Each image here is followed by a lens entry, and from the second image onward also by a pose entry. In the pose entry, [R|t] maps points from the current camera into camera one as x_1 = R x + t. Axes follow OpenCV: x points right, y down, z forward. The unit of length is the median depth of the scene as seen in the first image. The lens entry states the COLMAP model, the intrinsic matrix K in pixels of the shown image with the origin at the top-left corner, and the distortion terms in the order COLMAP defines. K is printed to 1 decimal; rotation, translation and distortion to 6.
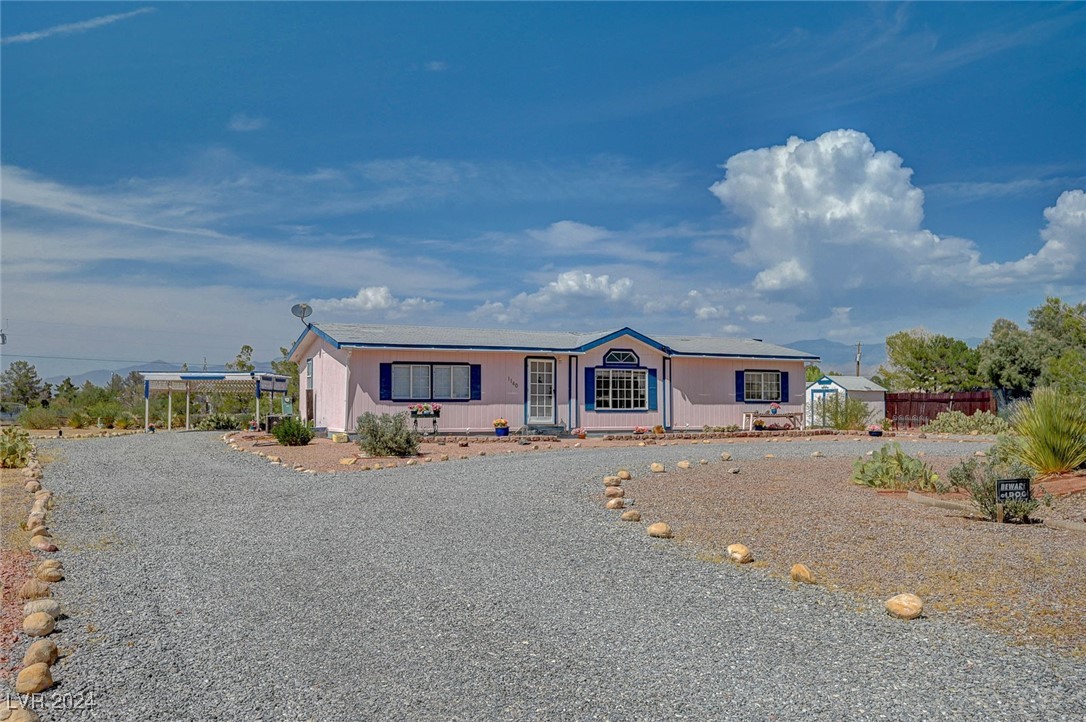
lens RADIAL K [[958.8, 0, 553.3], [0, 958.8, 364.2], [0, 0, 1]] dist [-0.004615, -0.017215]
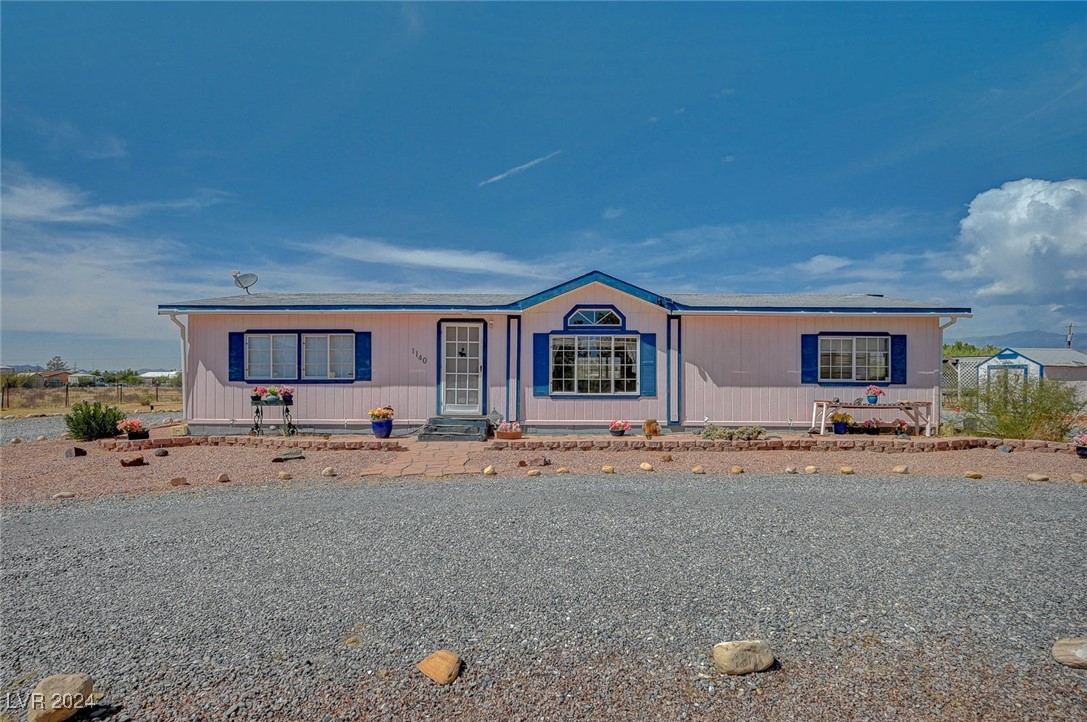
lens RADIAL K [[563.4, 0, 533.1], [0, 563.4, 390.0], [0, 0, 1]] dist [0.000442, 0.003746]
pose [[0.900605, 0.009709, -0.434530, 0.198804], [0.016624, 0.998250, 0.056758, 0.020113], [0.434320, -0.058340, 0.898867, 0.606786]]
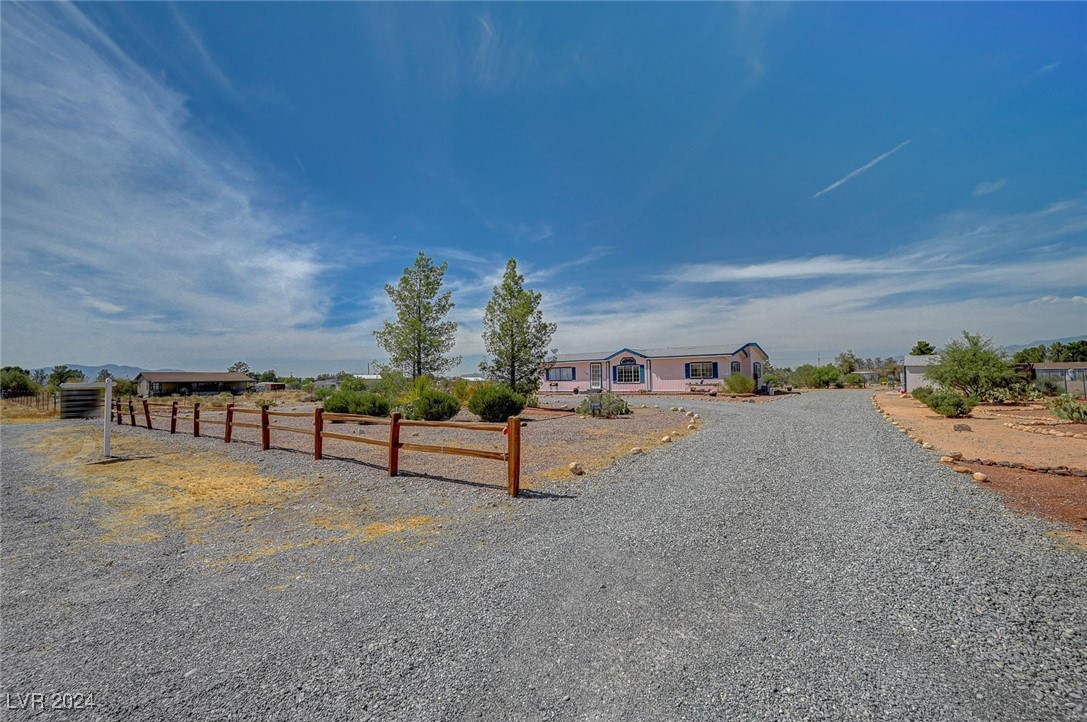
lens RADIAL K [[461.8, 0, 534.3], [0, 461.8, 386.0], [0, 0, 1]] dist [-0.005660, 0.000261]
pose [[0.442632, 0.000844, -0.896703, 0.975264], [0.056457, 0.997989, 0.028807, 0.008822], [0.894924, -0.063376, 0.441694, 0.269444]]
